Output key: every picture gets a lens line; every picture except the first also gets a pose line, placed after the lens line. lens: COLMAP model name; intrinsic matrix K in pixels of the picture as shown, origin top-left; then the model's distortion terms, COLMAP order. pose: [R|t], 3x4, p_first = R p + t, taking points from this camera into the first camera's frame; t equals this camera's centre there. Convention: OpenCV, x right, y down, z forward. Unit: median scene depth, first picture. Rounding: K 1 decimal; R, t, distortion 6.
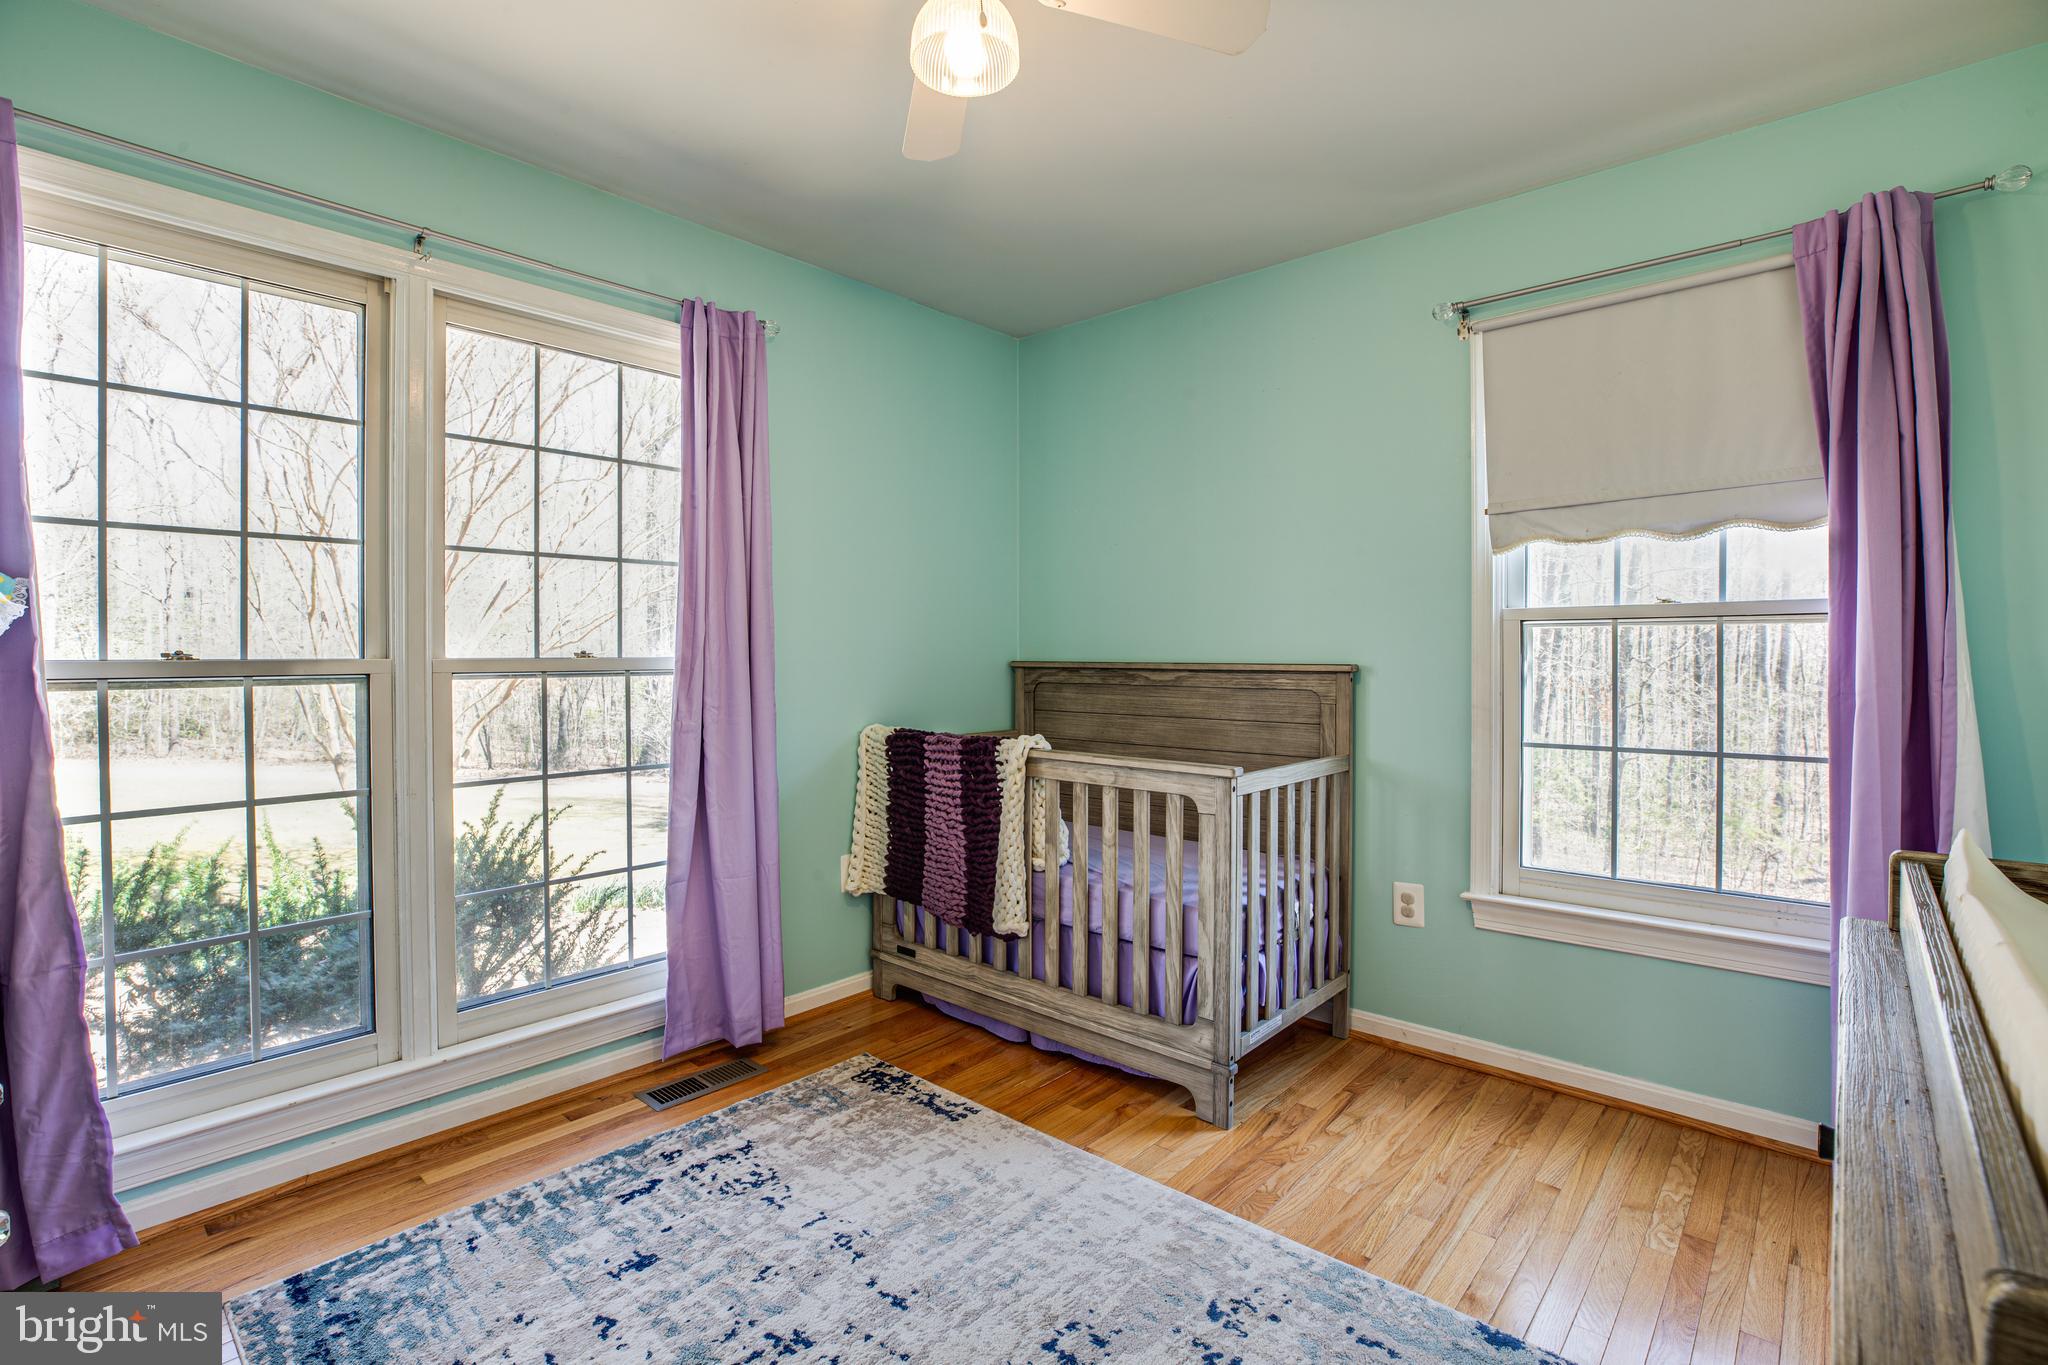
lens RADIAL K [[934.9, 0, 980.2], [0, 934.9, 656.1], [0, 0, 1]] dist [-0.031897, 0.004628]
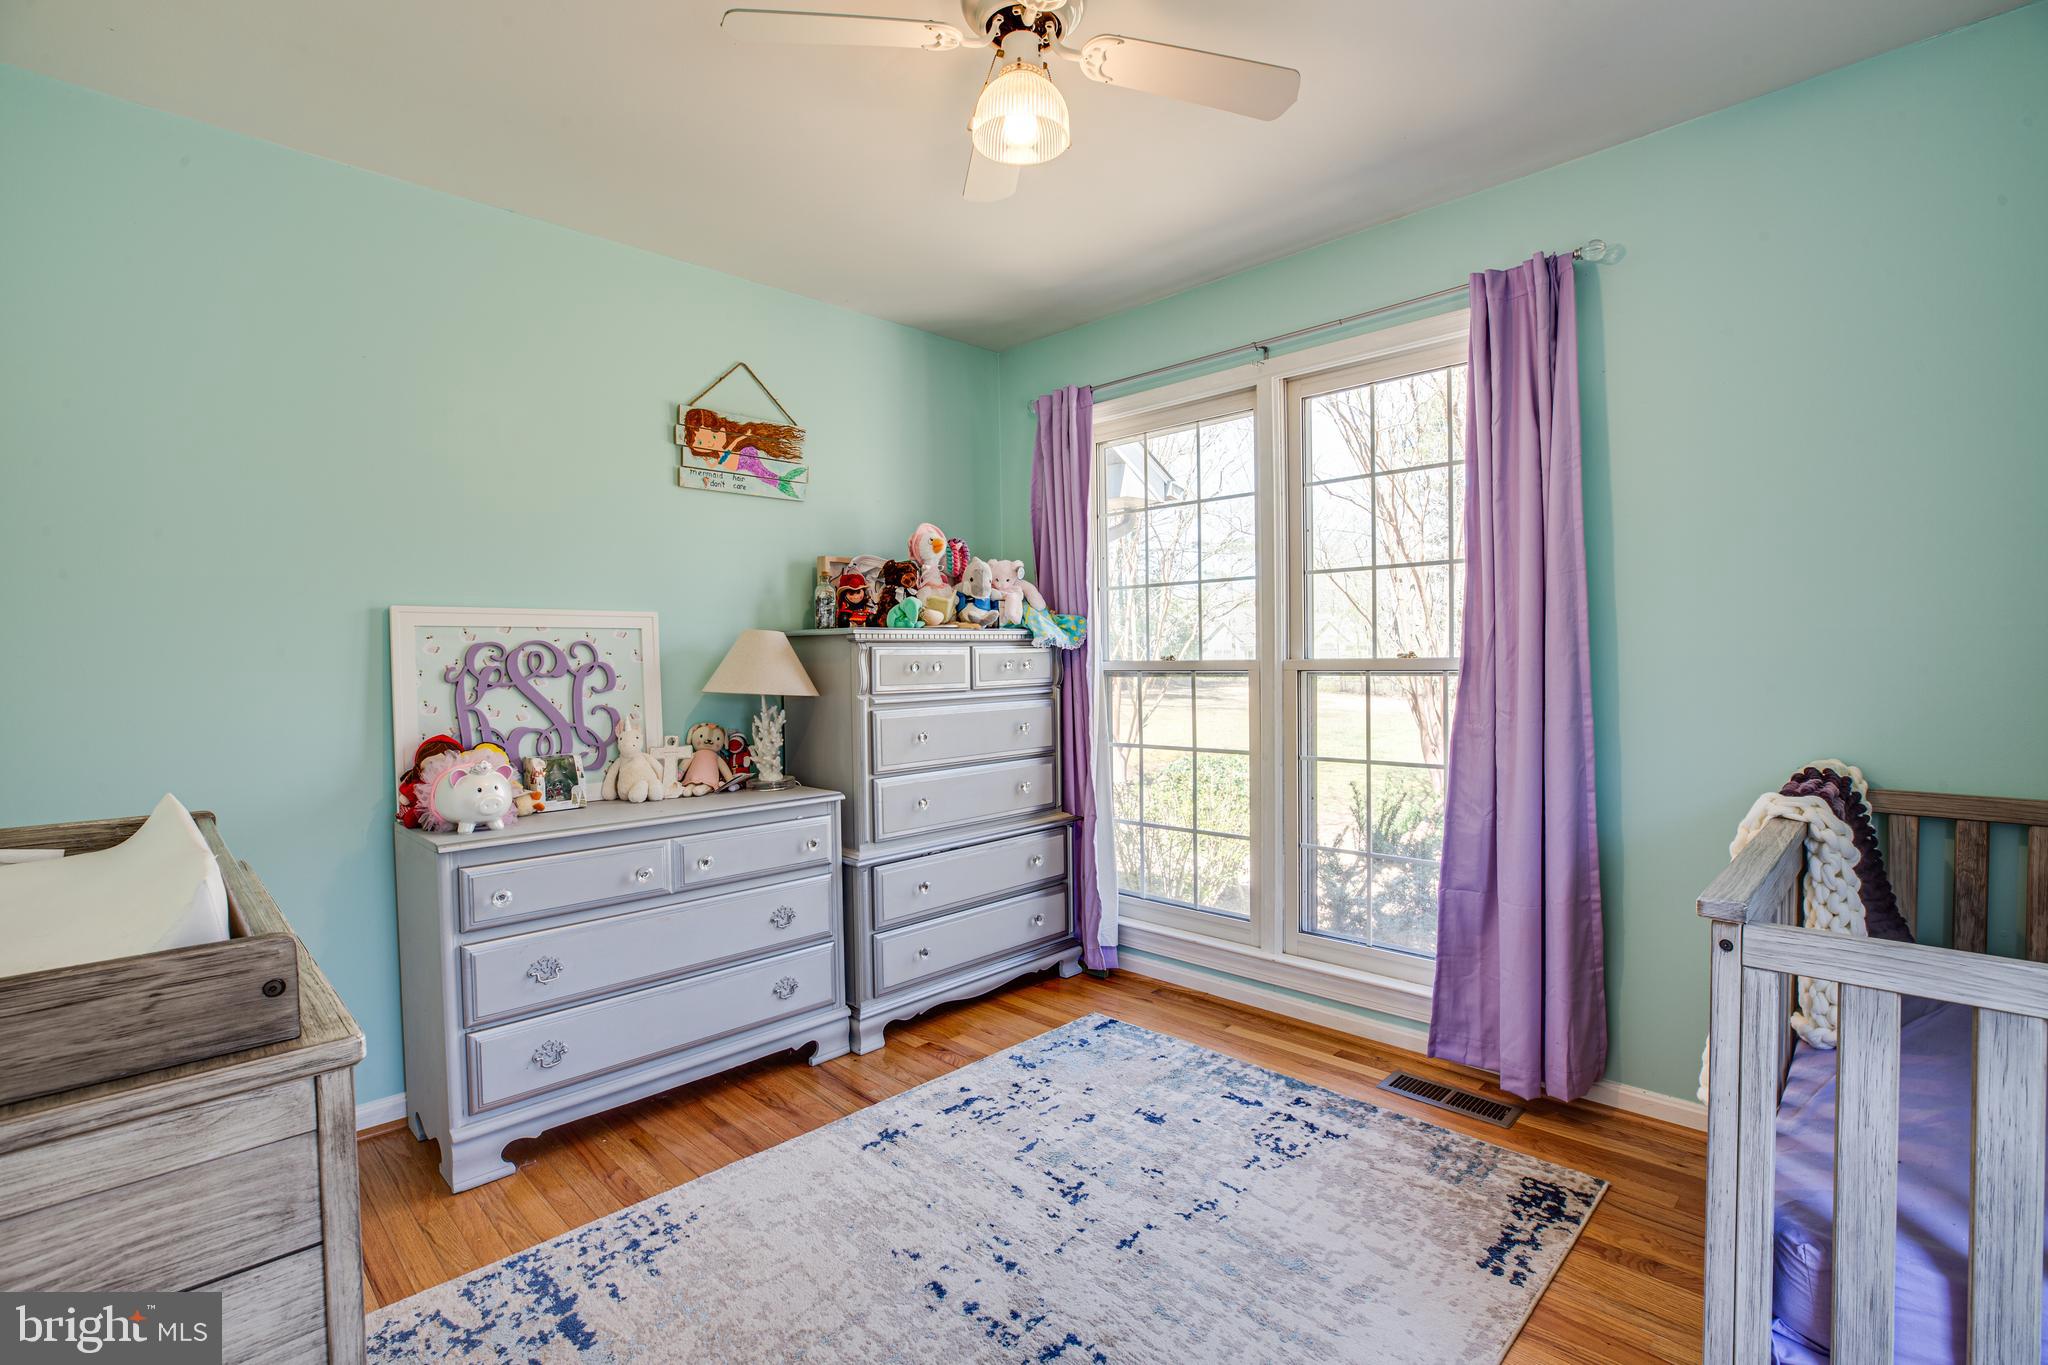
lens RADIAL K [[934.9, 0, 1079.8], [0, 934.9, 683.6], [0, 0, 1]] dist [-0.031897, 0.004628]
pose [[0.002717, 0.025530, -0.999670, 0.686818], [0.011949, 0.999602, 0.025561, -0.001041], [0.999925, -0.012014, 0.002411, 0.647426]]
